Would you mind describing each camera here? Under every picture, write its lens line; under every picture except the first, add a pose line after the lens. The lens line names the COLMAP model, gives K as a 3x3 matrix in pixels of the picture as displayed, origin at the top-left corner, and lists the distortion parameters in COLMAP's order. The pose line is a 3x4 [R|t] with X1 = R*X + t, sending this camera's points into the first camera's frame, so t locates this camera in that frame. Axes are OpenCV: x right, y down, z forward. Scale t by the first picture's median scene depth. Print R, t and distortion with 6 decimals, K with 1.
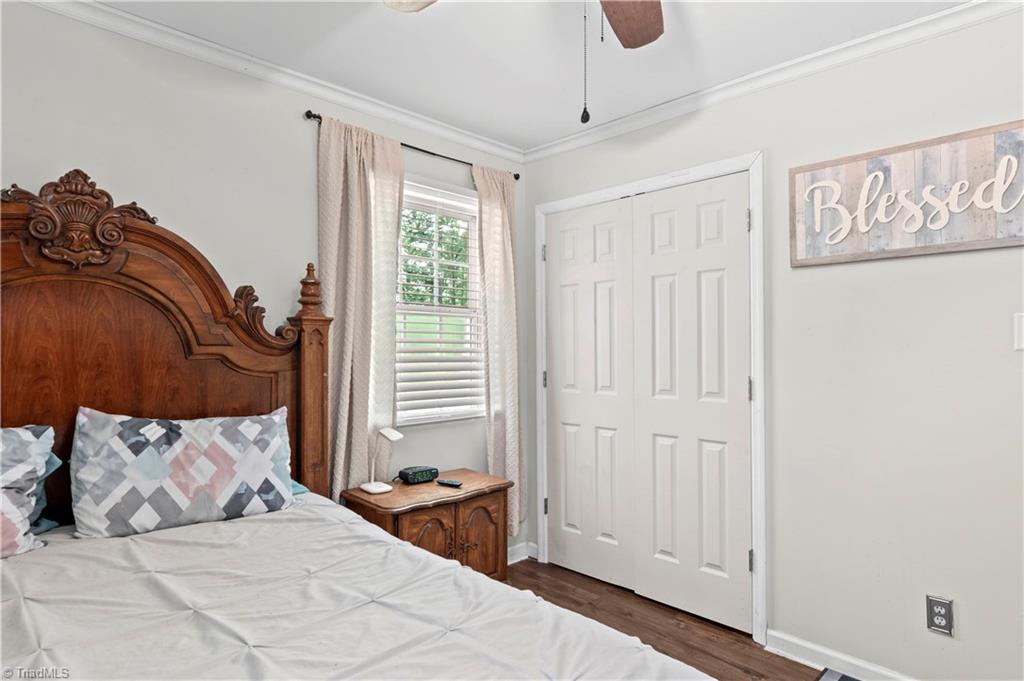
lens RADIAL K [[573.3, 0, 527.8], [0, 573.3, 344.1], [0, 0, 1]] dist [0.000709, 0.000065]
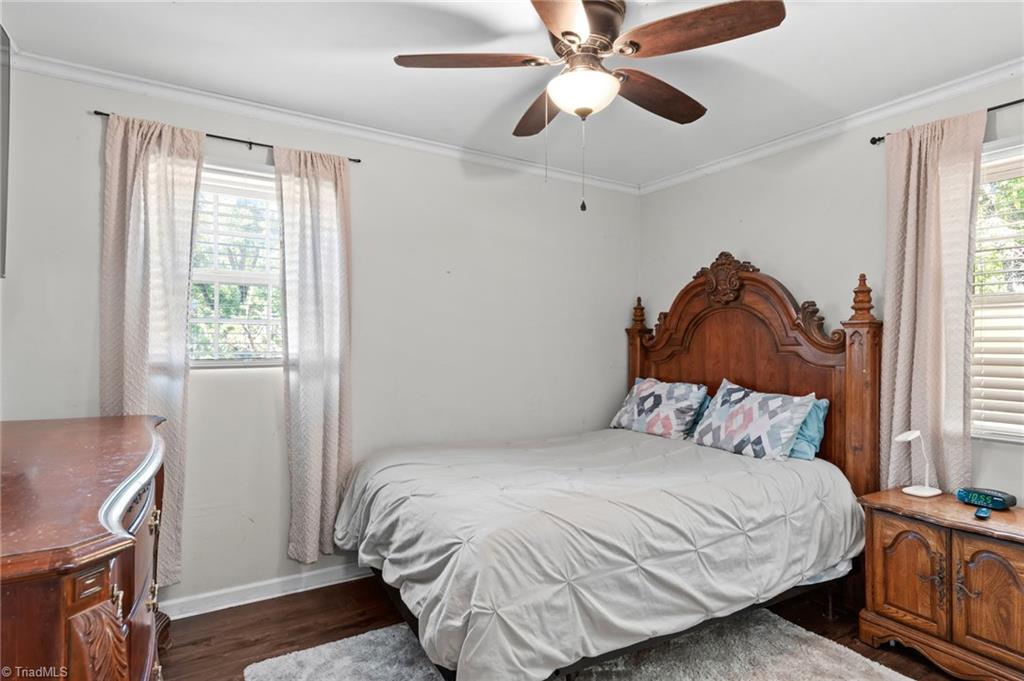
lens RADIAL K [[573.3, 0, 527.8], [0, 573.3, 344.1], [0, 0, 1]] dist [0.000709, 0.000065]
pose [[-0.245717, -0.003768, -0.969334, 0.957907], [0.004219, 0.999979, -0.004957, 0.002932], [0.969332, -0.005308, -0.245696, 0.671025]]
